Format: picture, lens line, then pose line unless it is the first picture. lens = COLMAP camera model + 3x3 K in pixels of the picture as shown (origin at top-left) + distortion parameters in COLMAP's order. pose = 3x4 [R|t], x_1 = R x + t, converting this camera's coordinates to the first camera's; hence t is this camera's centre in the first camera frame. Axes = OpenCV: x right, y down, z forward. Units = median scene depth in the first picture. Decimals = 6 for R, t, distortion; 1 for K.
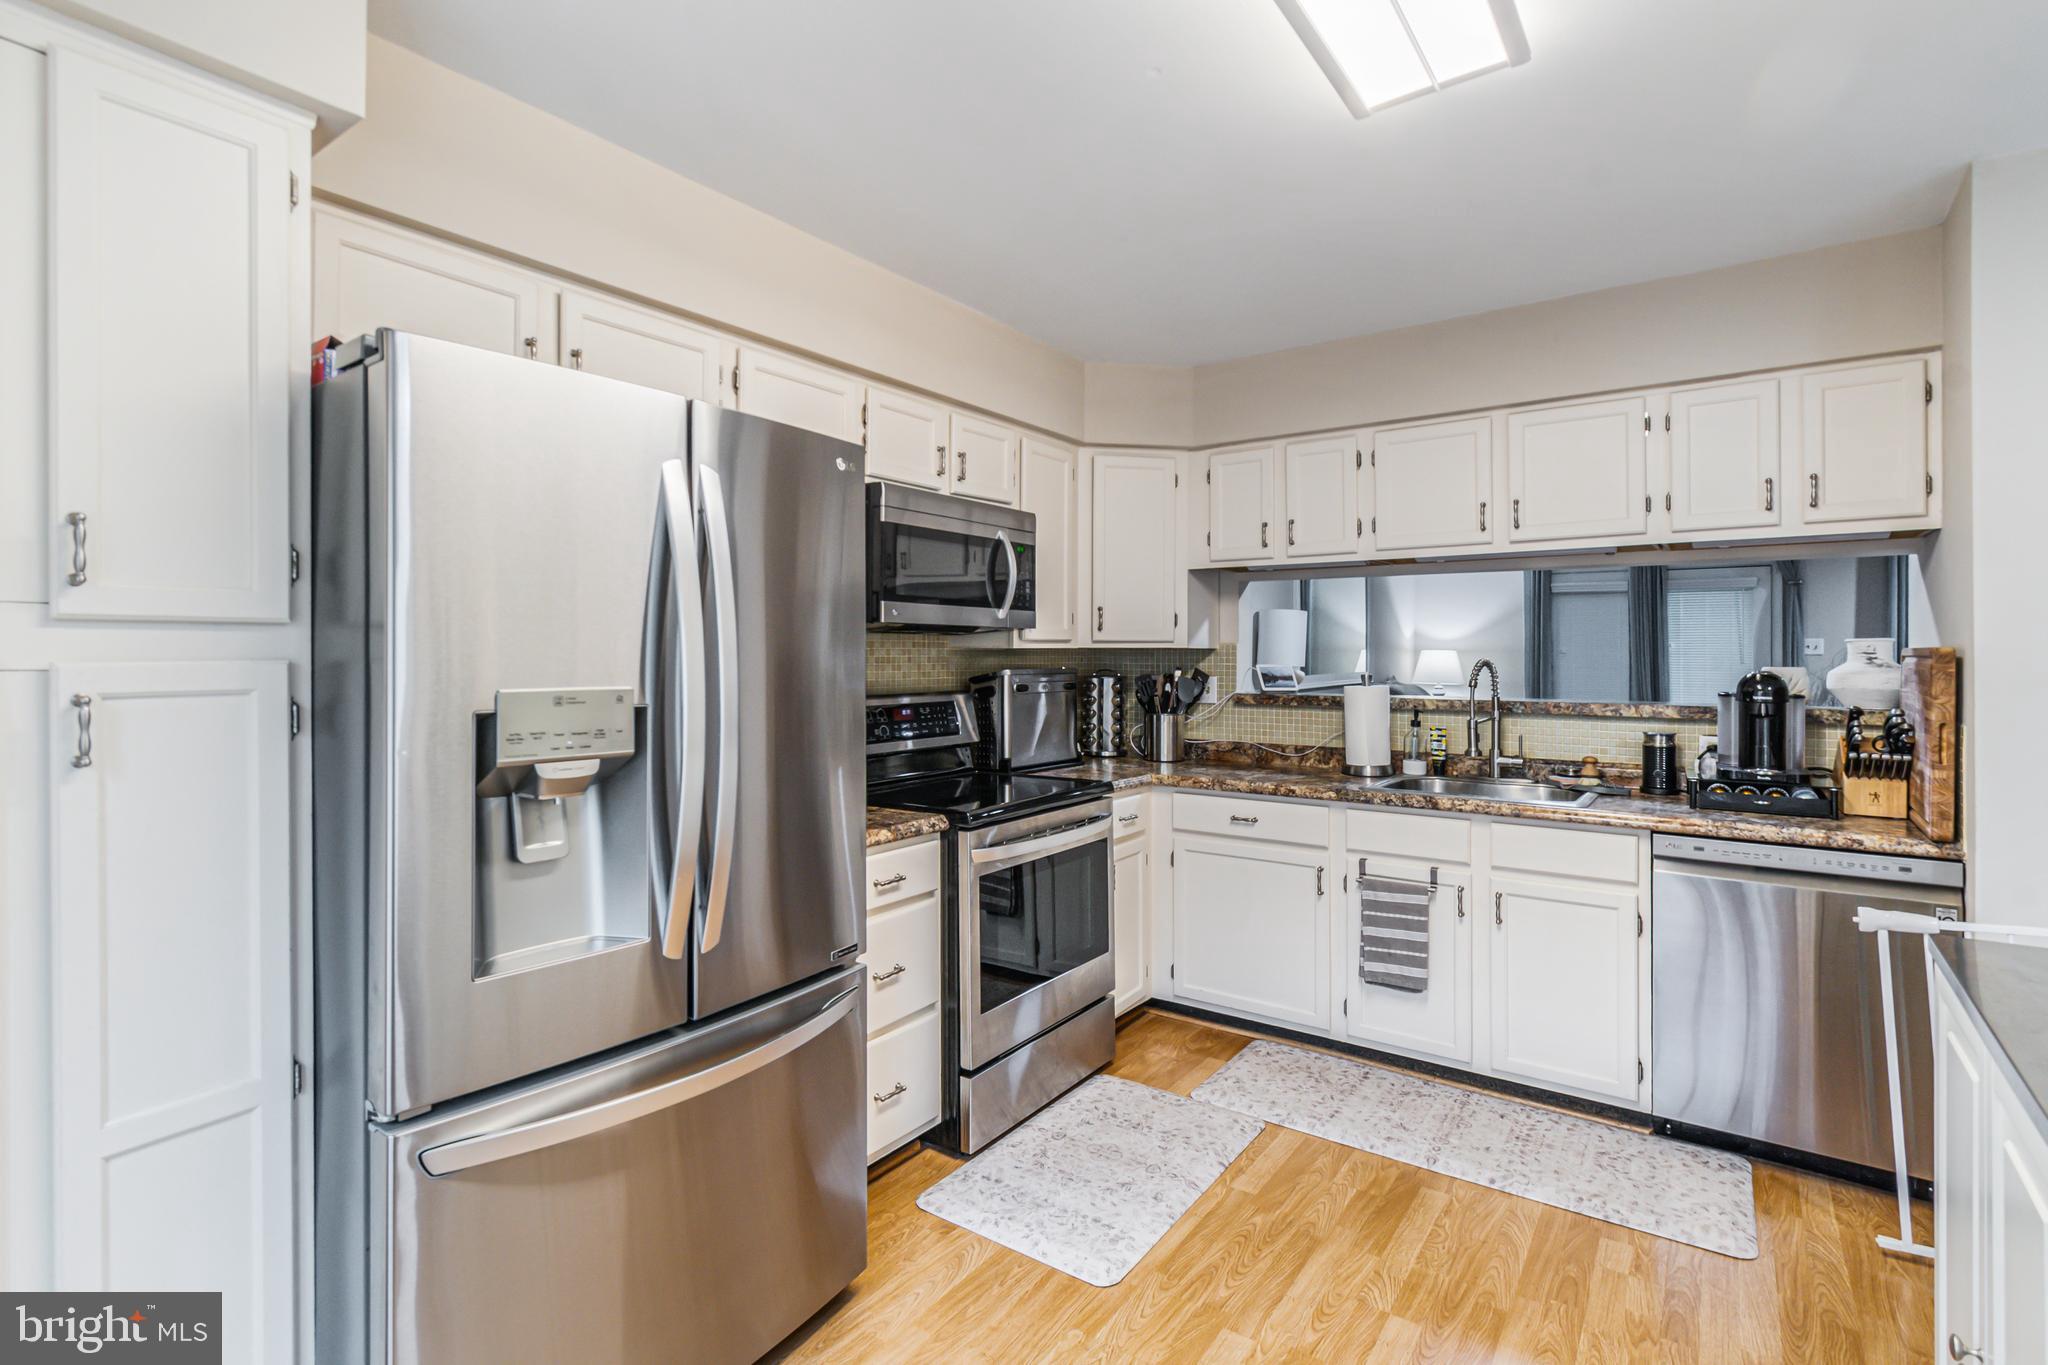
lens RADIAL K [[953.5, 0, 1033.5], [0, 953.5, 645.4], [0, 0, 1]] dist [0.003522, -0.003328]
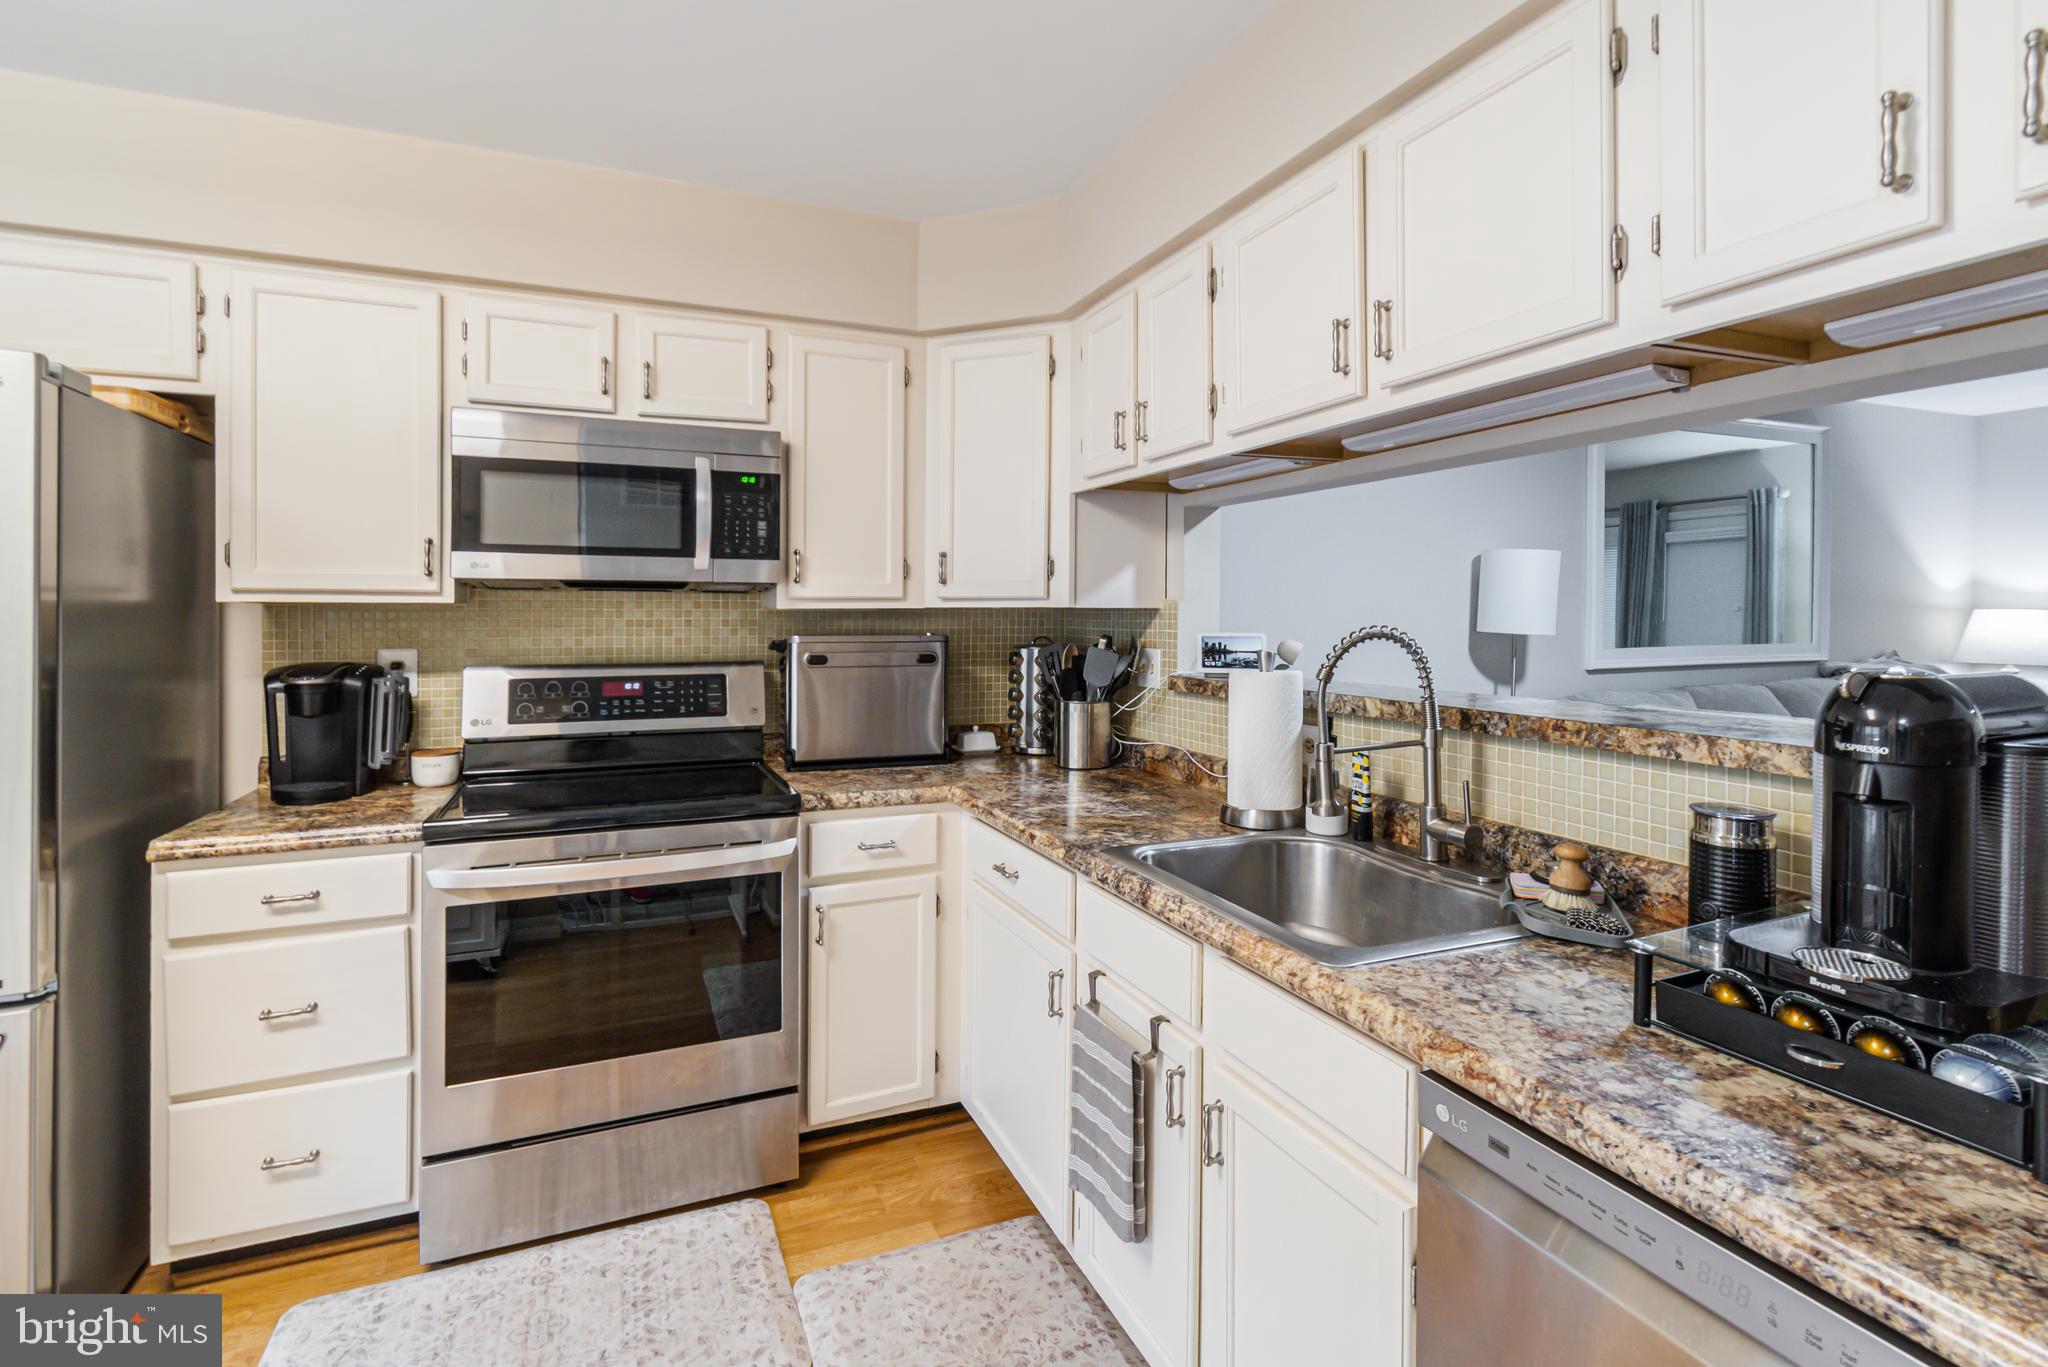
lens RADIAL K [[953.5, 0, 1006.8], [0, 953.5, 614.7], [0, 0, 1]] dist [0.003522, -0.003328]
pose [[0.851141, 0.000562, -0.524937, 0.605986], [0.004223, 0.999960, 0.007917, 0.002829], [0.524920, -0.008955, 0.851104, 0.488111]]
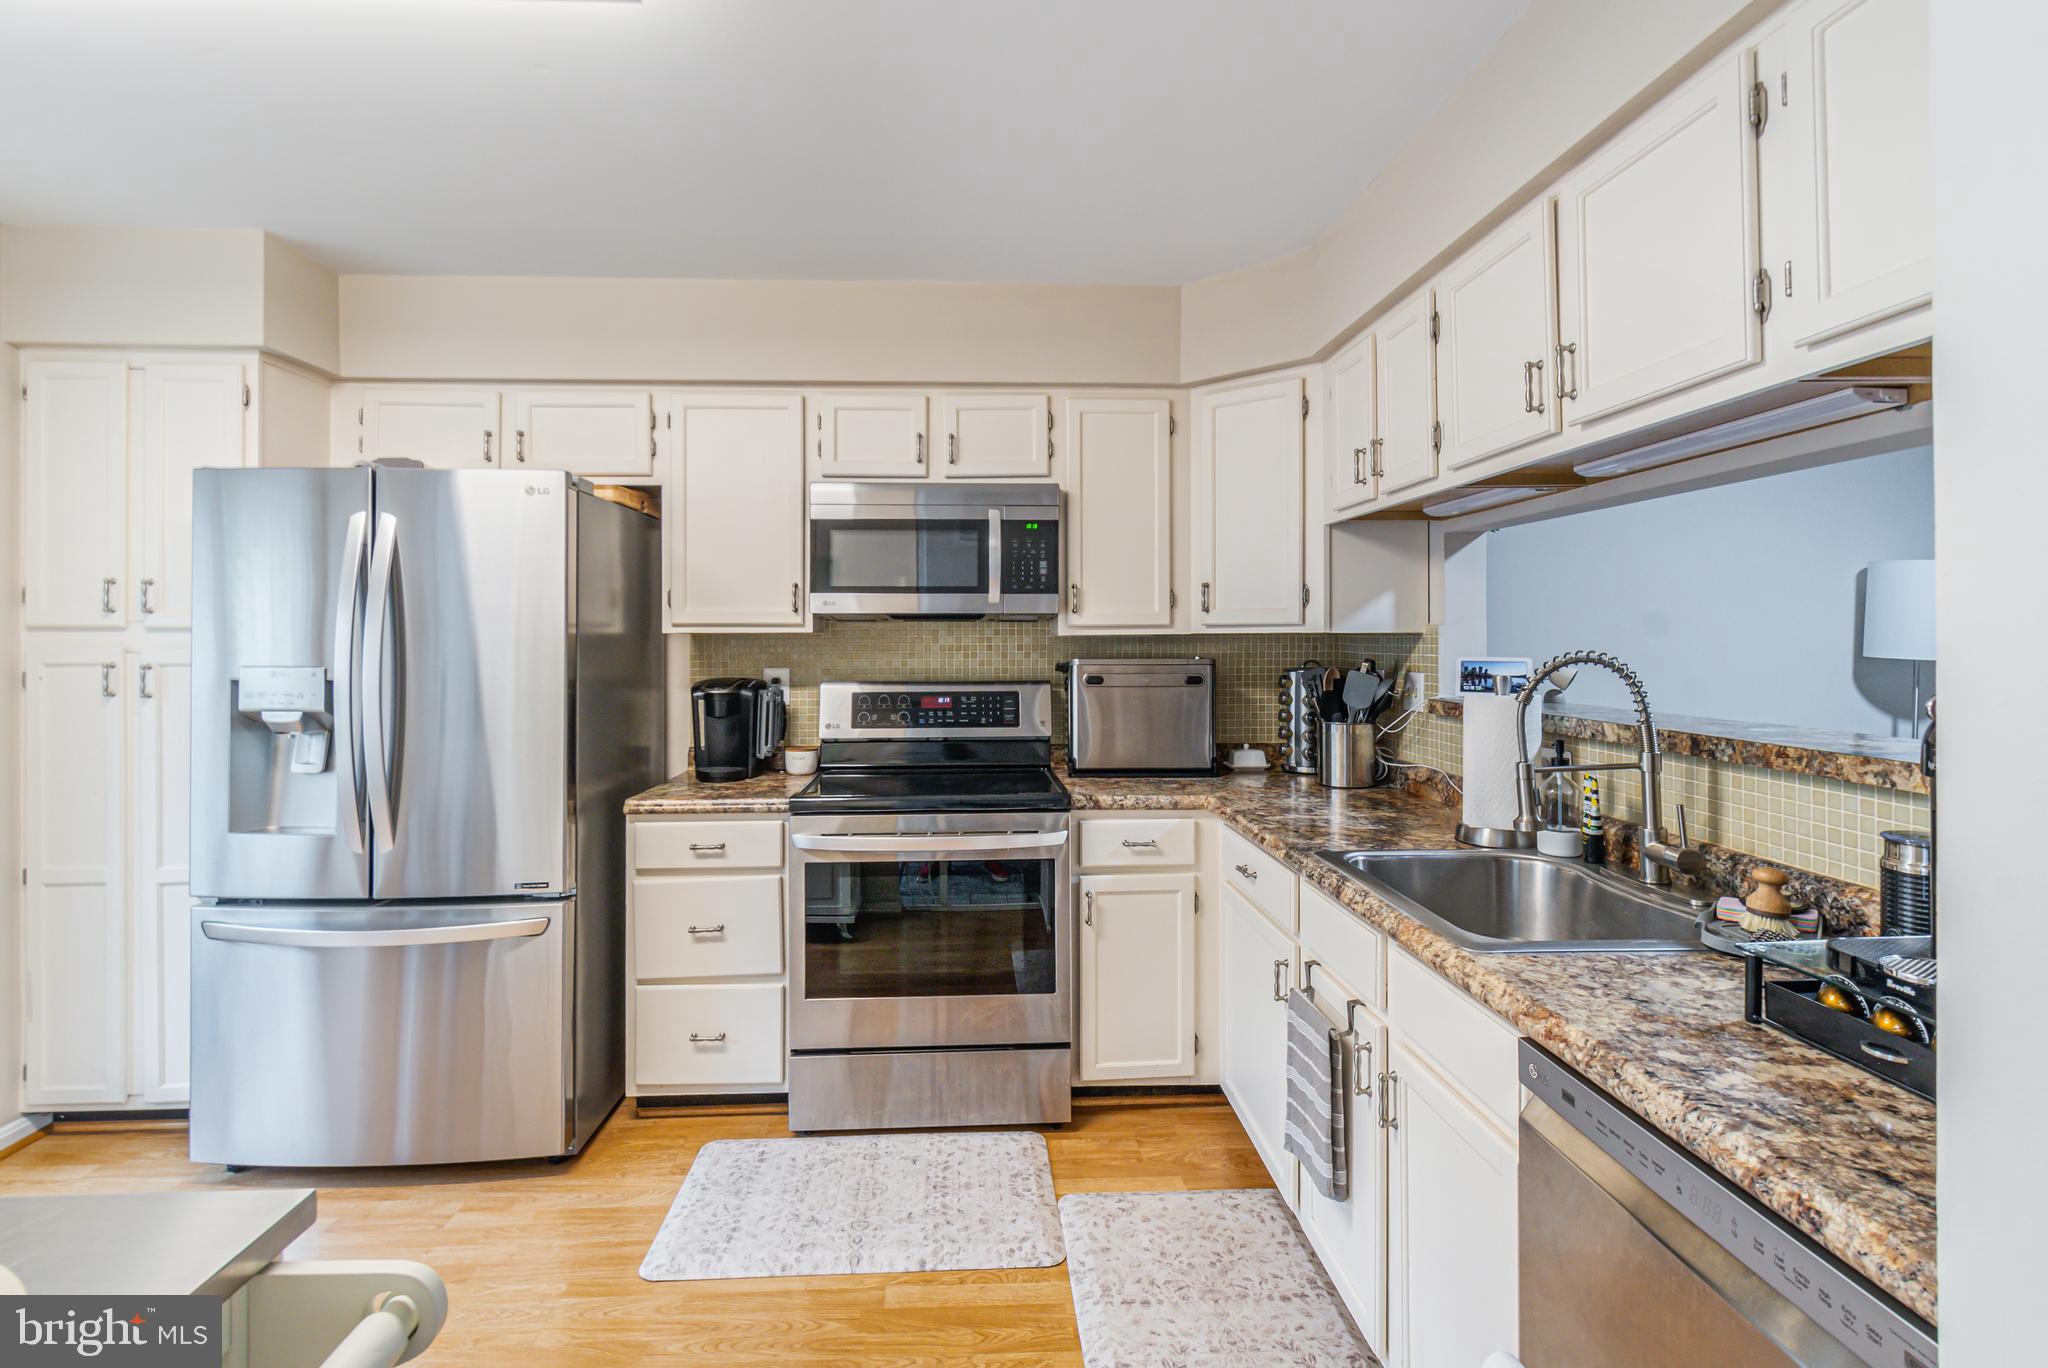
lens RADIAL K [[968.7, 0, 1007.4], [0, 968.7, 630.1], [0, 0, 1]] dist [-0.000574, -0.002286]
pose [[0.622497, -0.008914, -0.782572, 0.734892], [0.011149, 0.999935, -0.002522, -0.000158], [0.782543, -0.007155, 0.622555, 0.440689]]
